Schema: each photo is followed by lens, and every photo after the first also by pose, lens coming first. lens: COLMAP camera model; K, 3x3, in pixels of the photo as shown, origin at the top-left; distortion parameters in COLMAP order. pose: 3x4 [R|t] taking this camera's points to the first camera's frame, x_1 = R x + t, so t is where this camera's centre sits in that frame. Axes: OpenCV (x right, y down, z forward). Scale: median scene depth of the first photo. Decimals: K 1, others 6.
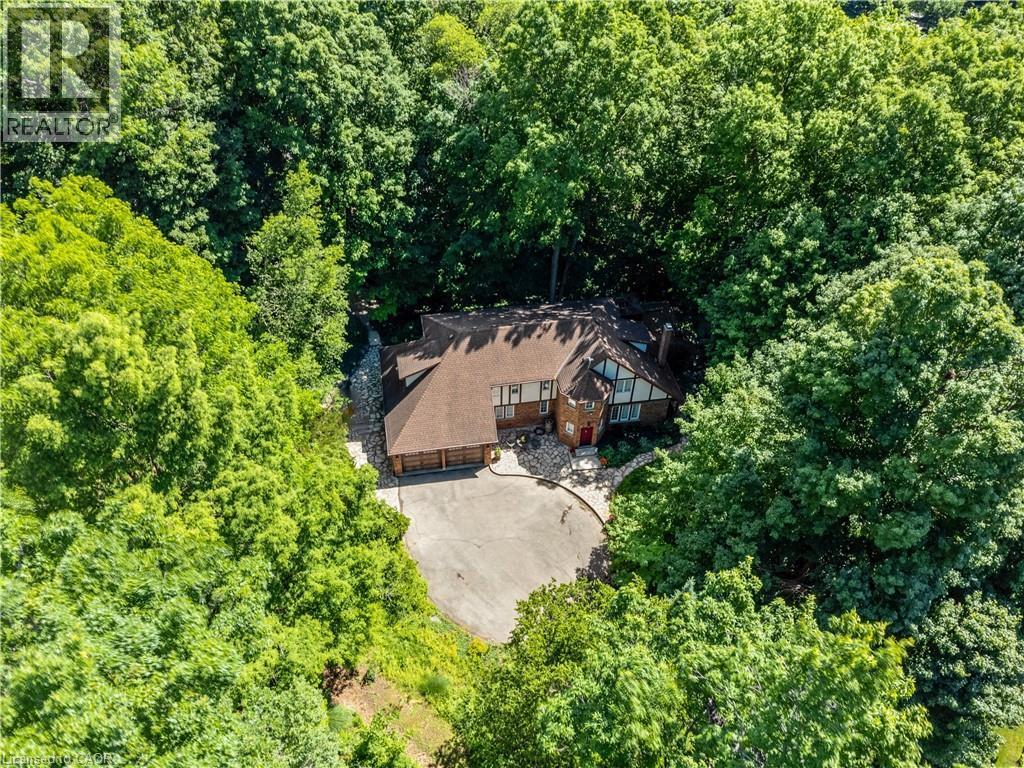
lens RADIAL K [[793.1, 0, 512.0], [0, 793.1, 384.0], [0, 0, 1]] dist [0.035941, 0.001030]
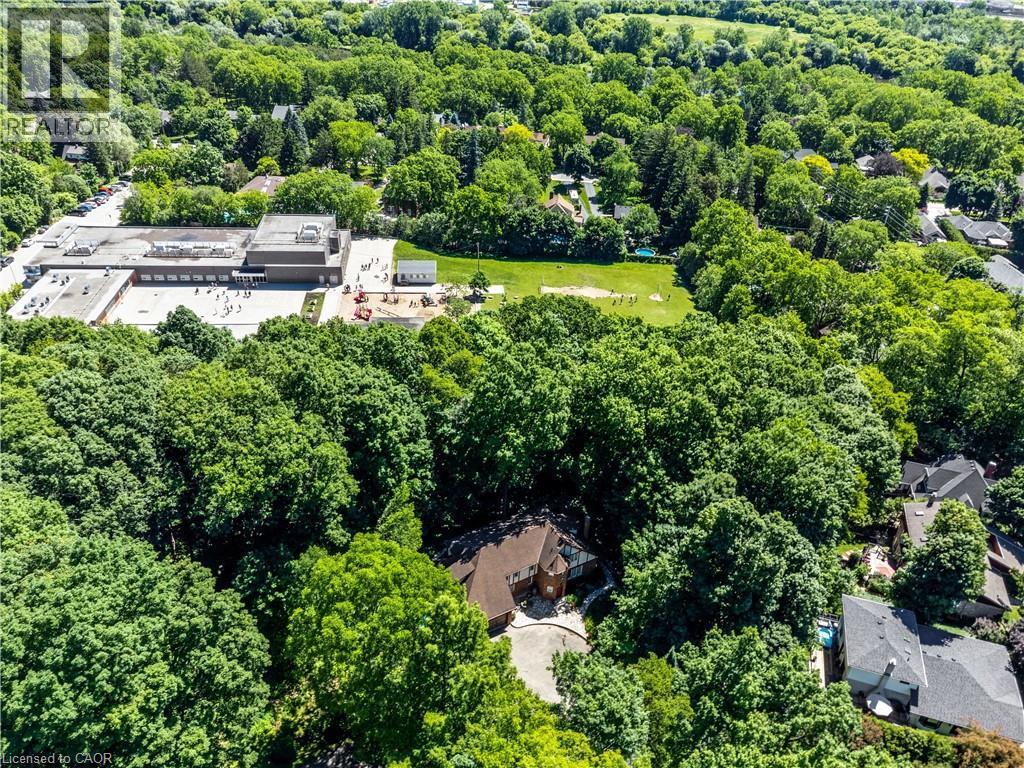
lens RADIAL K [[792.7, 0, 512.0], [0, 792.7, 384.0], [0, 0, 1]] dist [-0.001887, -0.000687]
pose [[0.943975, -0.166223, 0.285100, -0.508576], [0.210181, 0.968839, -0.131052, -0.202407], [-0.254432, 0.183632, 0.949496, -0.838941]]
